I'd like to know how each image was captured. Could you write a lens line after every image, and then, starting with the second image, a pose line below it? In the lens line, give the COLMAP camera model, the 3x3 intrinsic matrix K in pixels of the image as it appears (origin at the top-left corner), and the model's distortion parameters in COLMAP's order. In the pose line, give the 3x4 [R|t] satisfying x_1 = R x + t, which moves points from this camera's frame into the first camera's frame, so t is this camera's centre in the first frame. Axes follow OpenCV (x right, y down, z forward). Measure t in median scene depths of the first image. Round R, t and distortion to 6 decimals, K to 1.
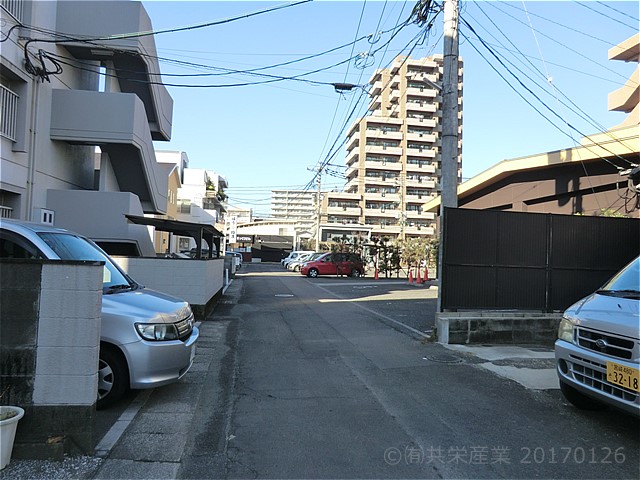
lens RADIAL K [[462.8, 0, 318.4], [0, 462.8, 241.2], [0, 0, 1]] dist [-0.114255, 0.133348]
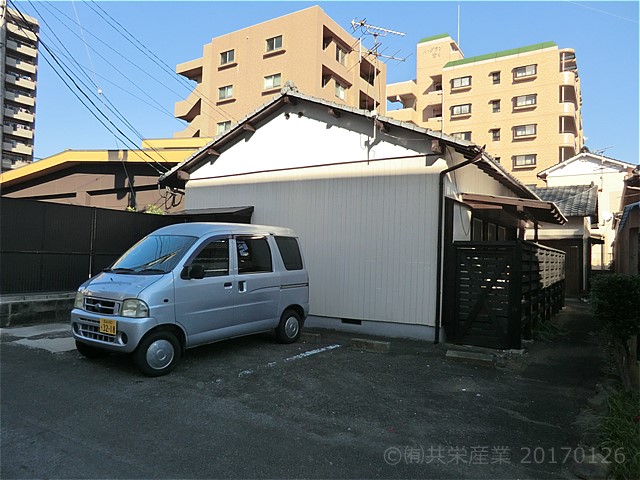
lens RADIAL K [[462.8, 0, 318.4], [0, 462.8, 241.2], [0, 0, 1]] dist [-0.114255, 0.133348]
pose [[0.648475, 0.009842, 0.761172, -0.002451], [-0.031570, 0.999404, 0.013974, -0.008702], [-0.760581, -0.033091, 0.648399, -0.208350]]
